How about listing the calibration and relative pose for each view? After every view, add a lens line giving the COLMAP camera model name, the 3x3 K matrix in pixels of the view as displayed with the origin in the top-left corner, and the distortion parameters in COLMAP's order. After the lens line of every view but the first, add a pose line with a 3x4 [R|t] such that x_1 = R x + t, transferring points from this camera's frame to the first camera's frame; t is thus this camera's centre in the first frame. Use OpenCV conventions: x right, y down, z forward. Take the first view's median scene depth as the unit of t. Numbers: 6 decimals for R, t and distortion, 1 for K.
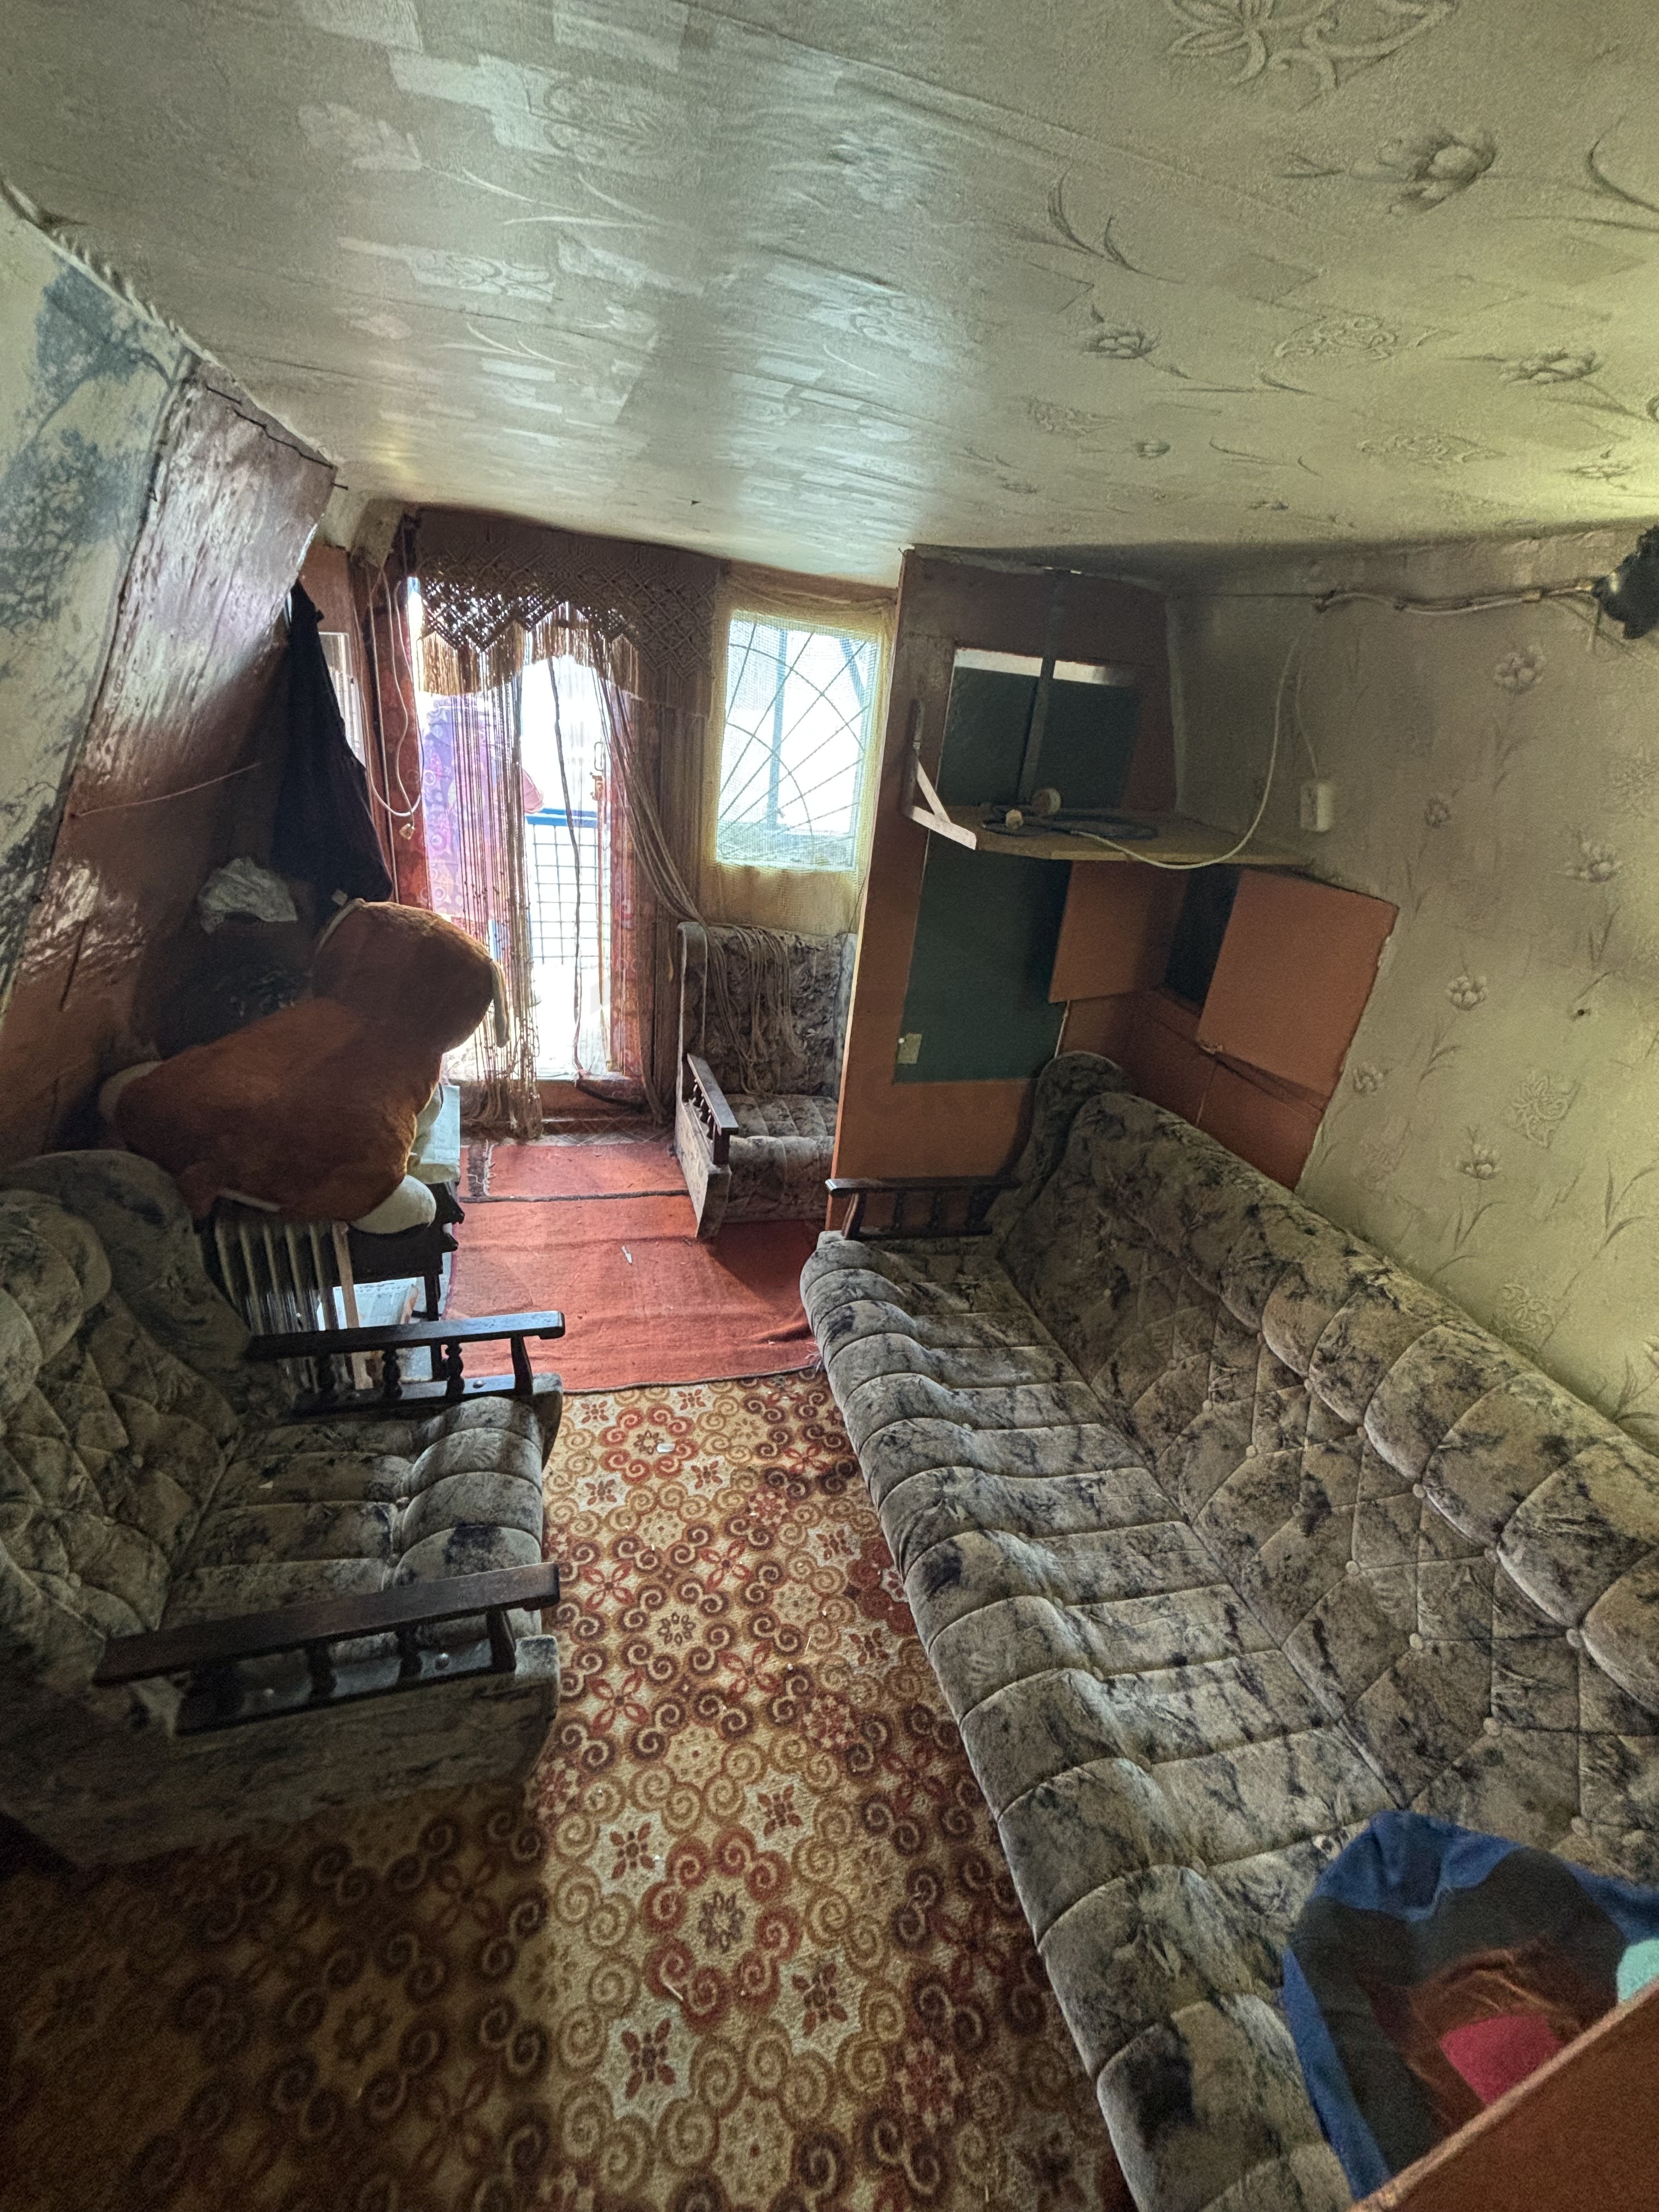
lens RADIAL K [[886.9, 0, 828.8], [0, 886.9, 1108.4], [0, 0, 1]] dist [-0.005185, 0.000691]
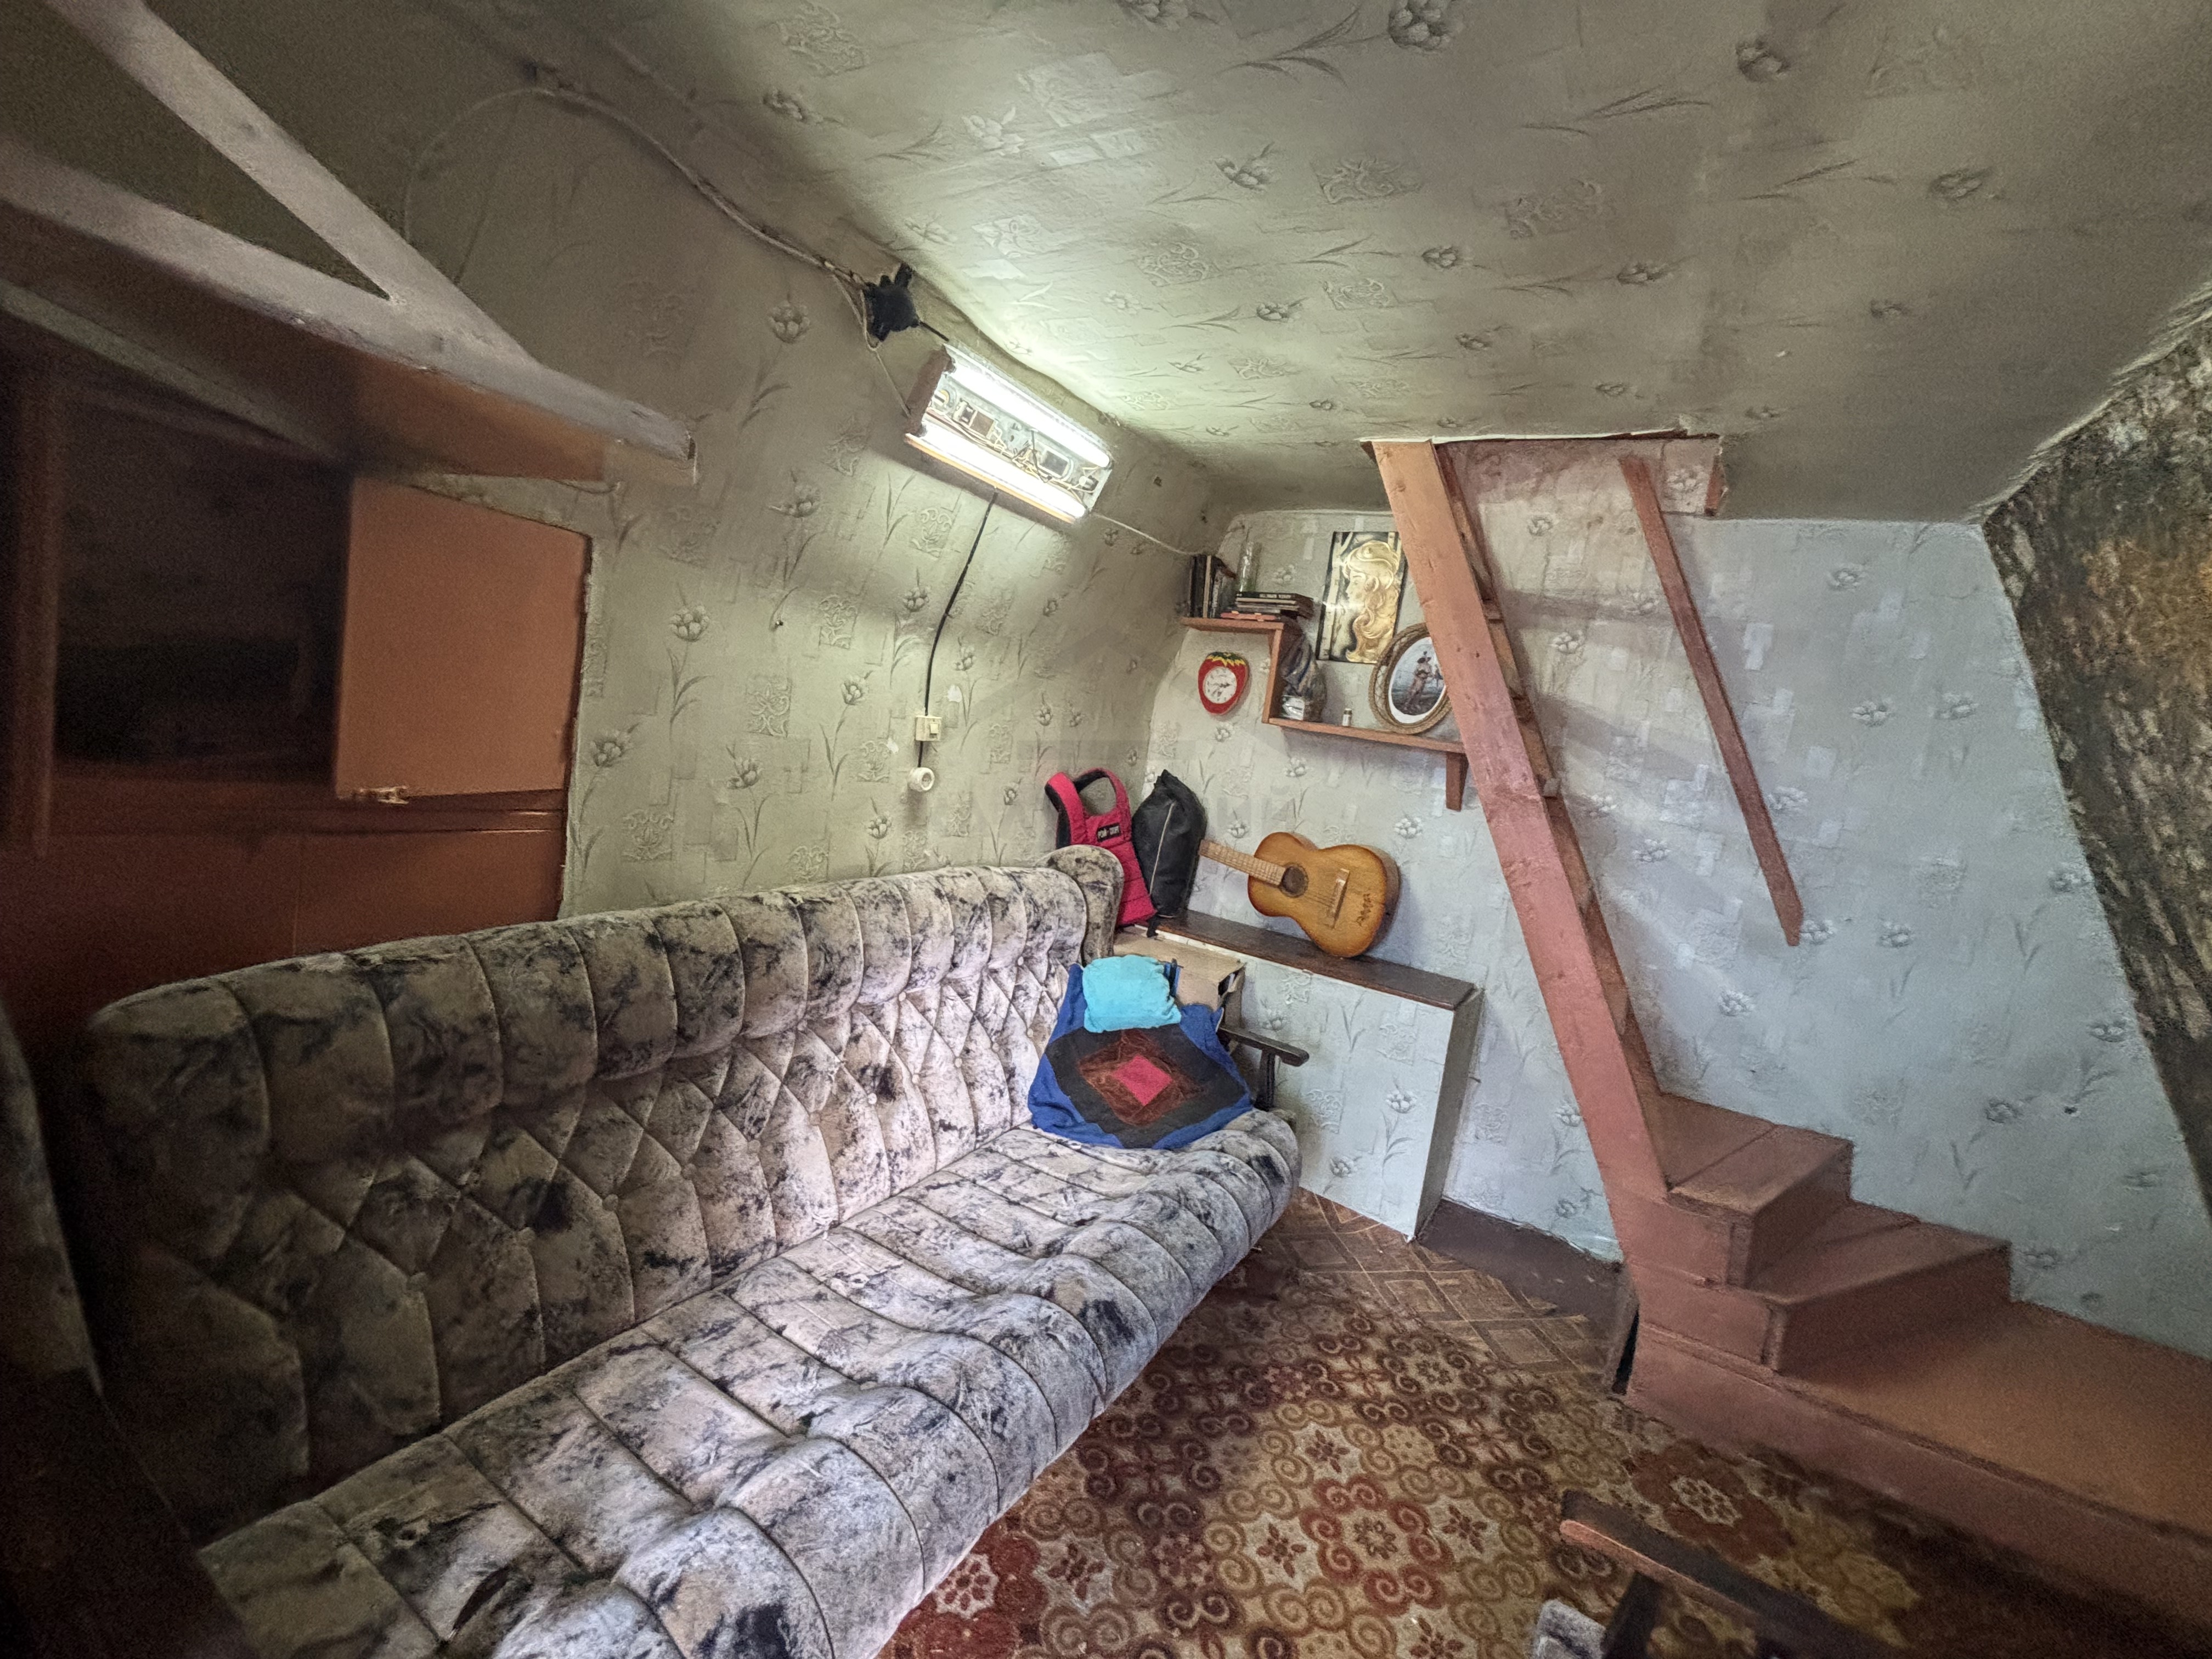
lens RADIAL K [[886.9, 0, 1099.5], [0, 886.9, 827.9], [0, 0, 1]] dist [-0.005185, 0.000691]
pose [[-0.638980, -0.297553, 0.709343, -0.327947], [0.122100, 0.871229, 0.475449, -0.324154], [-0.759471, 0.390413, -0.520367, 1.165417]]
